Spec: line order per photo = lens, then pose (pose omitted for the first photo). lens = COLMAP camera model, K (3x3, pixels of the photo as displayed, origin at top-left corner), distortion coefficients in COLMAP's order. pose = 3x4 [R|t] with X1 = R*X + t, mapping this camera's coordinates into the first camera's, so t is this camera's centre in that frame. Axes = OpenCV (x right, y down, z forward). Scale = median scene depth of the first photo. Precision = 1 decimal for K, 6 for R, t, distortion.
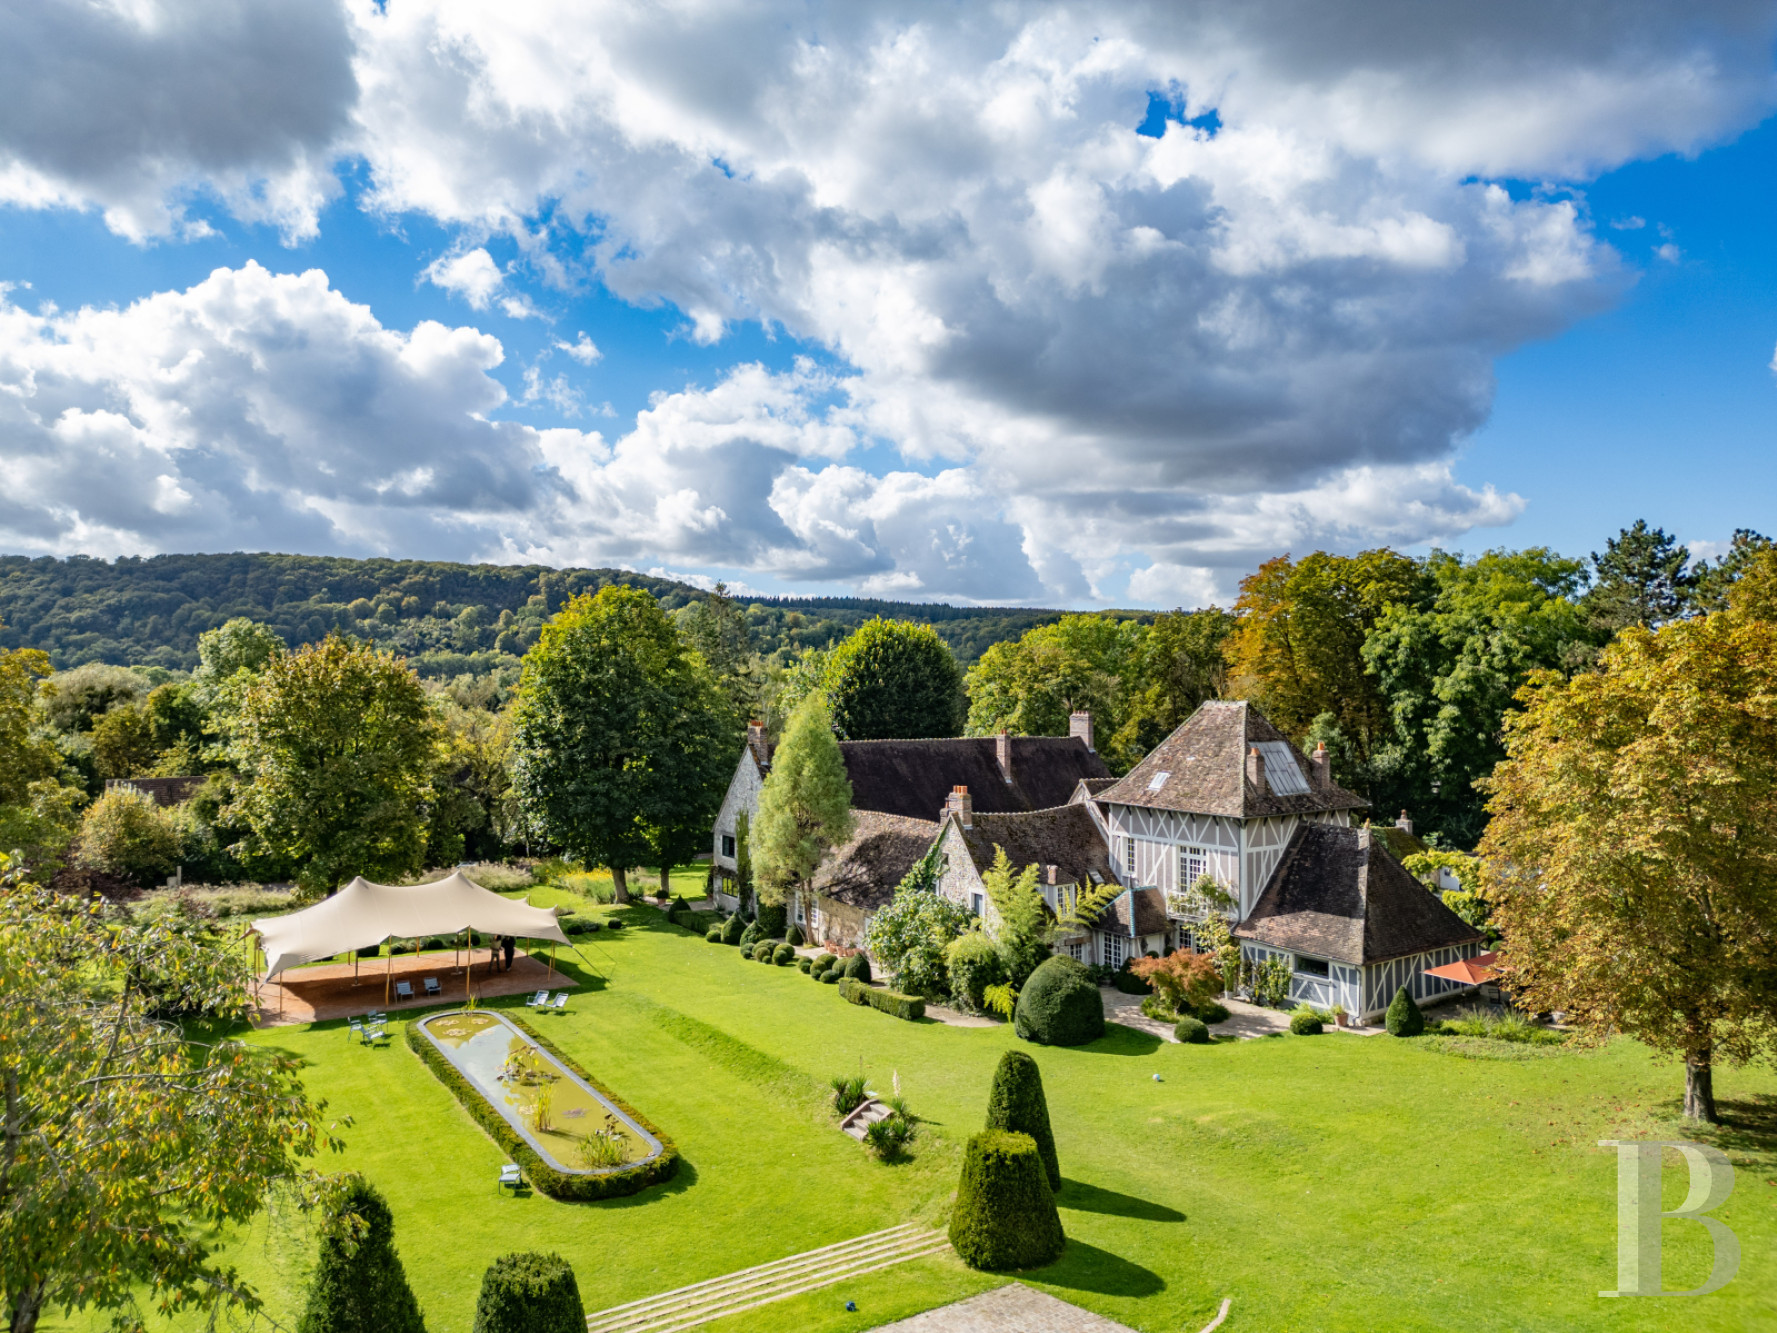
lens RADIAL K [[1462.0, 0, 888.5], [0, 1462.0, 666.5], [0, 0, 1]] dist [-0.008154, -0.001577]
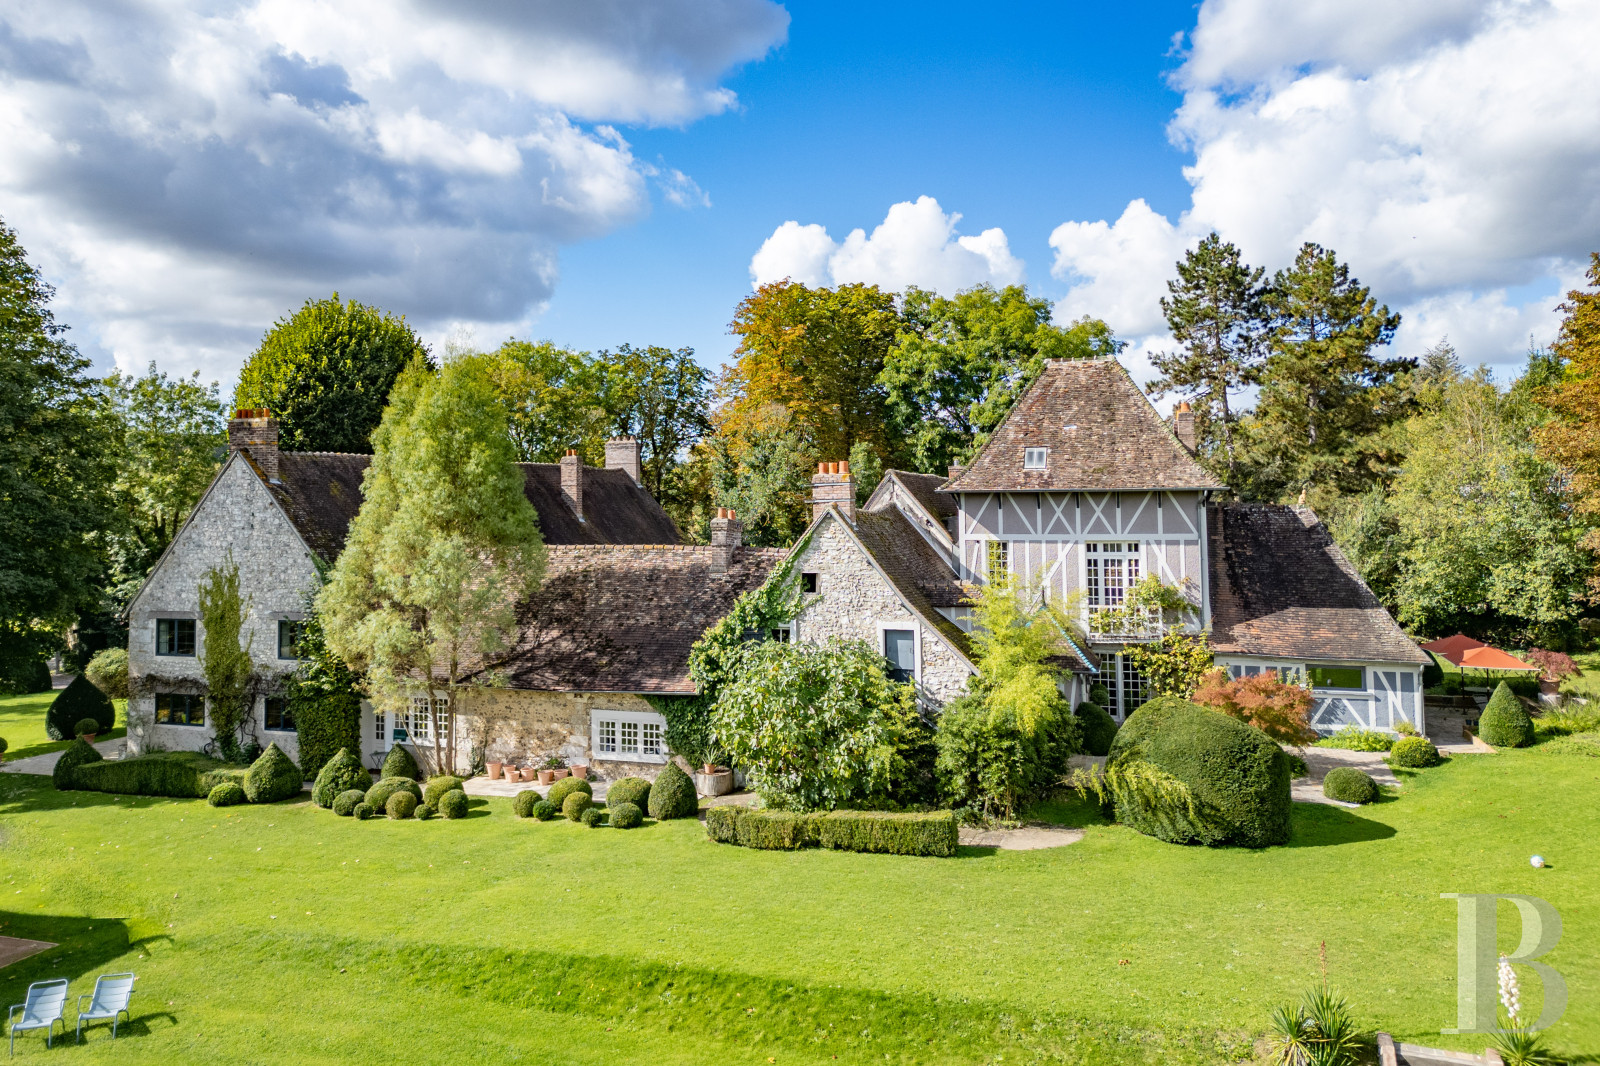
lens RADIAL K [[1133.1, 0, 800.0], [0, 1133.1, 533.0], [0, 0, 1]] dist [-0.001031, -0.043943]
pose [[0.776082, -0.029129, 0.629959, -0.215345], [0.023537, 0.999575, 0.017223, 0.089323], [-0.630192, 0.001461, 0.776438, 0.561222]]
